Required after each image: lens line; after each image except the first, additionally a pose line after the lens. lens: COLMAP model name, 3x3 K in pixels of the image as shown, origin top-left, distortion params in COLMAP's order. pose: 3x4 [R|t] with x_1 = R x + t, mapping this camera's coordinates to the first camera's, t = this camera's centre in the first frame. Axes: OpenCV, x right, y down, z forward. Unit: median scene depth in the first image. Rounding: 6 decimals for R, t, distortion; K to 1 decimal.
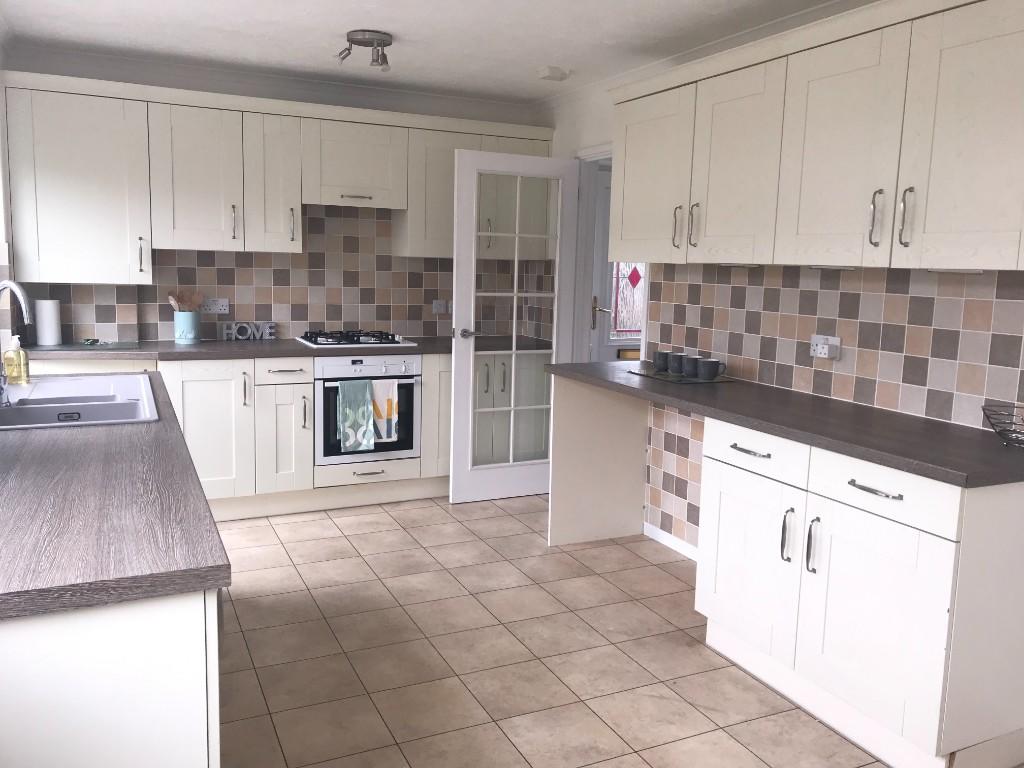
lens RADIAL K [[835.6, 0, 508.4], [0, 835.6, 367.9], [0, 0, 1]] dist [0.096722, -0.197967]
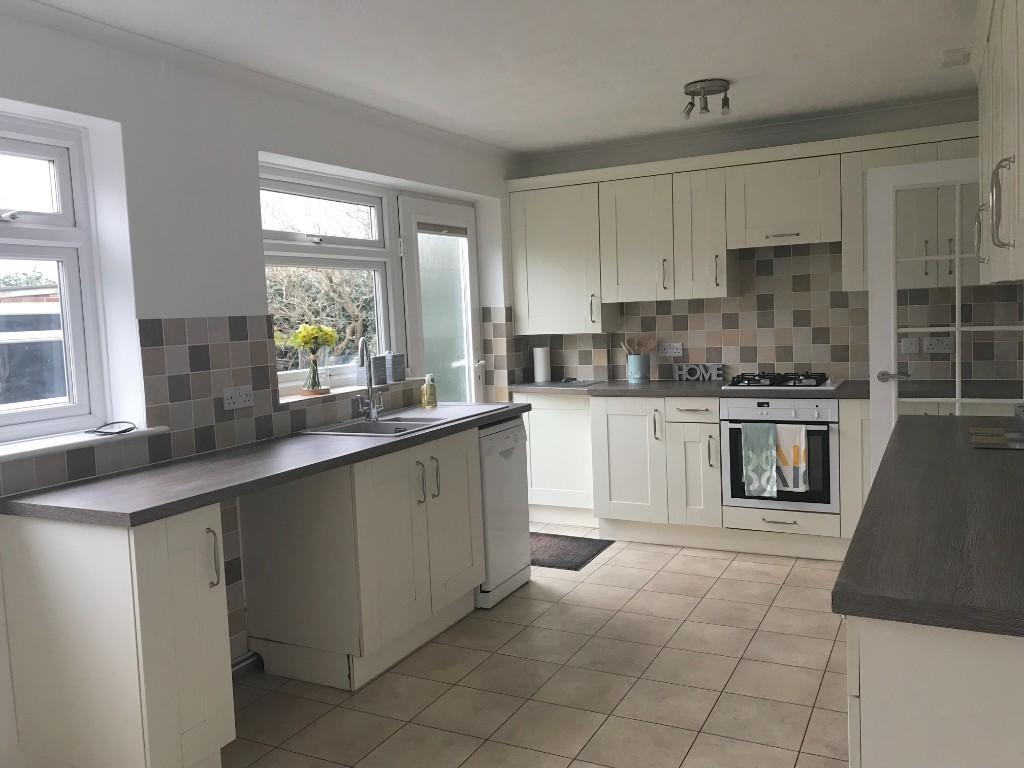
lens RADIAL K [[835.6, 0, 508.4], [0, 835.6, 367.9], [0, 0, 1]] dist [0.096722, -0.197967]
pose [[0.603221, 0.002936, -0.797569, 0.419924], [-0.041697, 0.998742, -0.027859, -0.010040], [0.796483, 0.050061, 0.602585, 0.172245]]
